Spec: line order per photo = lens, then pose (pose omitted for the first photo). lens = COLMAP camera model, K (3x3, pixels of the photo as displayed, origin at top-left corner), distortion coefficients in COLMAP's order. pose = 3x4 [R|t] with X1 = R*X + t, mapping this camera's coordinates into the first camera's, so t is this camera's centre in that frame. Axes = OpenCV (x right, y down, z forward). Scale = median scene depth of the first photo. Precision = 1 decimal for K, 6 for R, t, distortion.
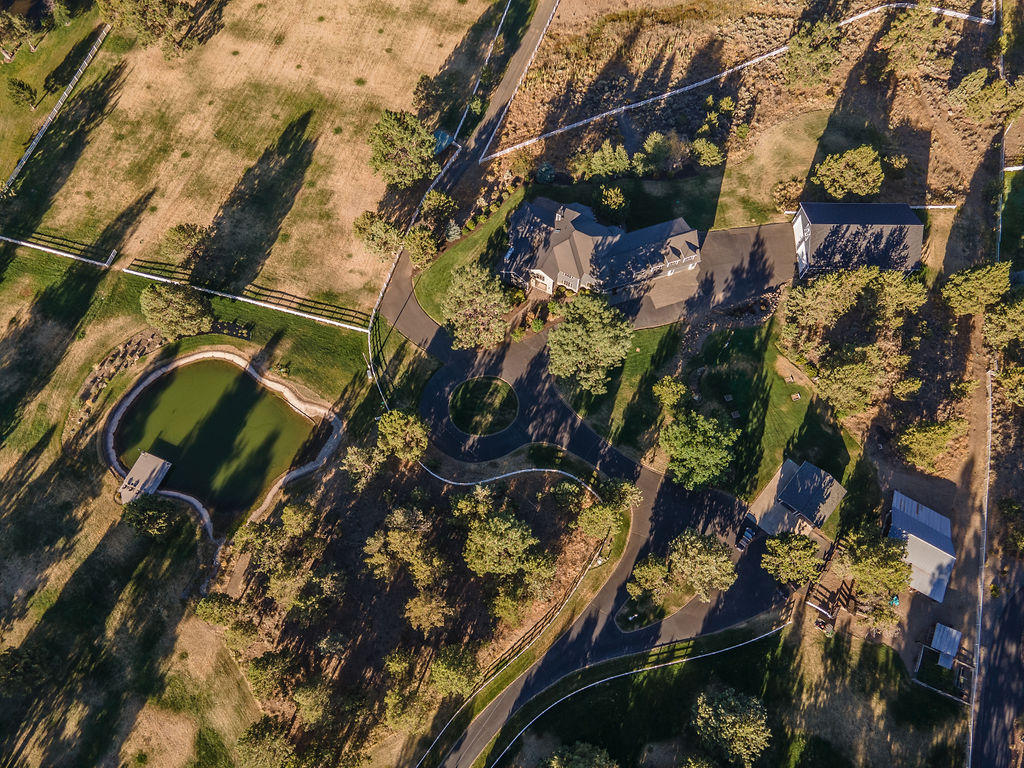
lens RADIAL K [[716.9, 0, 512.0], [0, 716.9, 384.0], [0, 0, 1]] dist [0.031622, -0.001798]
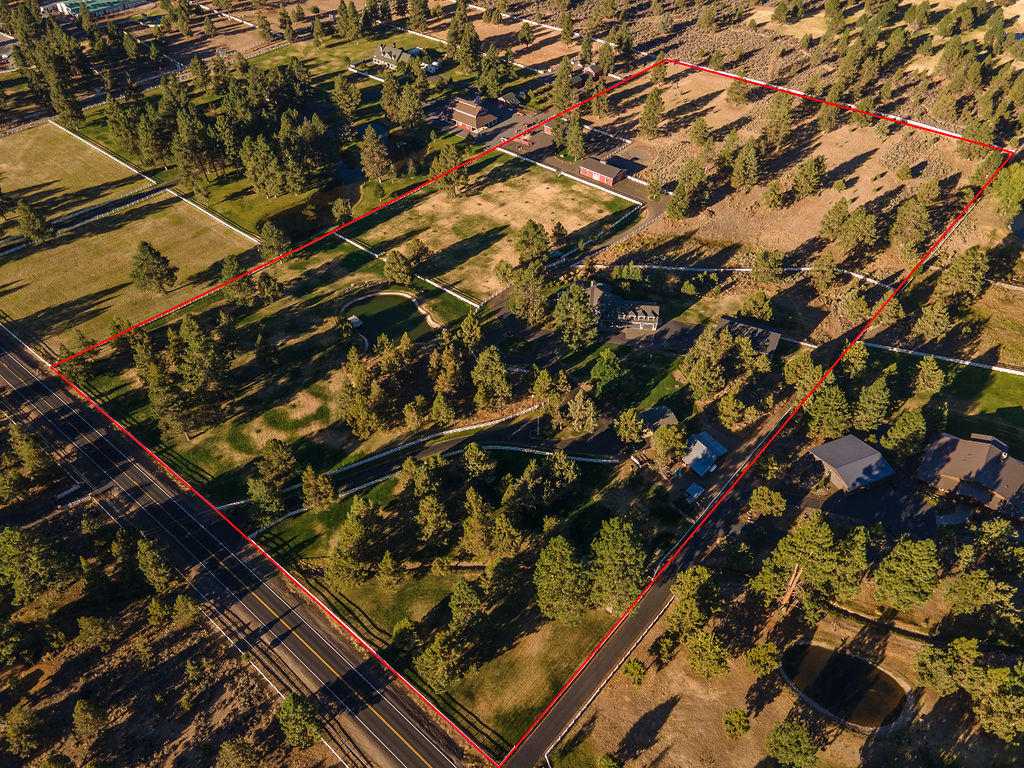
lens RADIAL K [[716.9, 0, 512.0], [0, 716.9, 384.0], [0, 0, 1]] dist [0.031622, -0.001798]
pose [[0.907738, 0.292336, -0.300916, 0.478233], [-0.392832, 0.844069, -0.365008, 0.707259], [0.147289, 0.449541, 0.881033, -0.540857]]
